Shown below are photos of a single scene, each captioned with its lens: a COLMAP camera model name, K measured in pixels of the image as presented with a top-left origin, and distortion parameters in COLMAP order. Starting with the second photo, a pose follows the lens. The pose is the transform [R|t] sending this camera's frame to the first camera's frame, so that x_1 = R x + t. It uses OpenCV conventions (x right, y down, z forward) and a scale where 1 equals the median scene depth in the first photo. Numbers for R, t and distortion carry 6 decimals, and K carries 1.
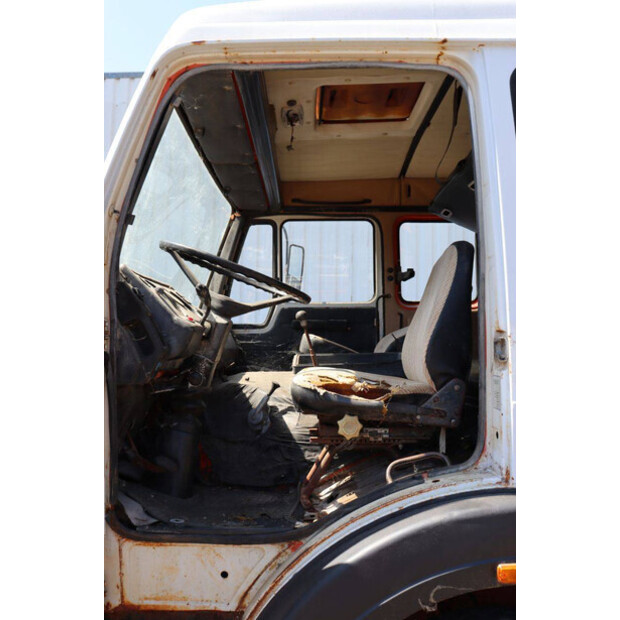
lens RADIAL K [[808.7, 0, 310.0], [0, 808.7, 310.0], [0, 0, 1]] dist [0.022156, 0.069079]
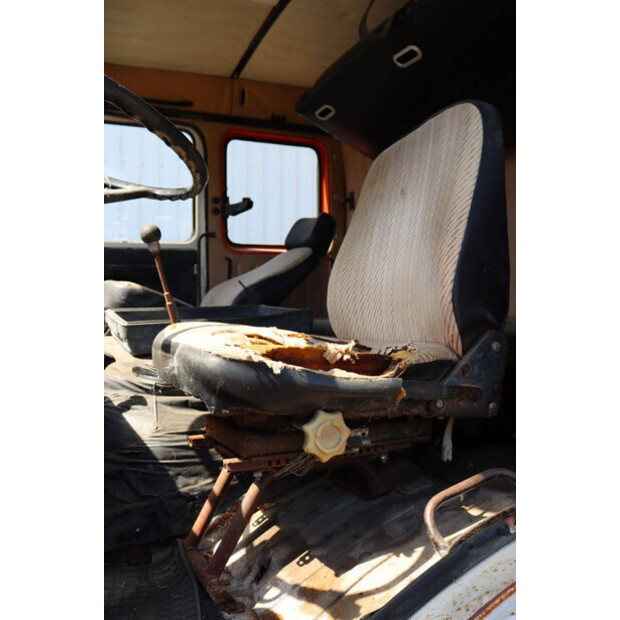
lens RADIAL K [[637.2, 0, 315.0], [0, 637.2, 303.5], [0, 0, 1]] dist [-0.124355, 0.262483]
pose [[0.893174, -0.006572, 0.449663, -0.112605], [0.001357, 0.999928, 0.011918, 0.053234], [-0.449709, -0.010035, 0.893119, 0.582848]]
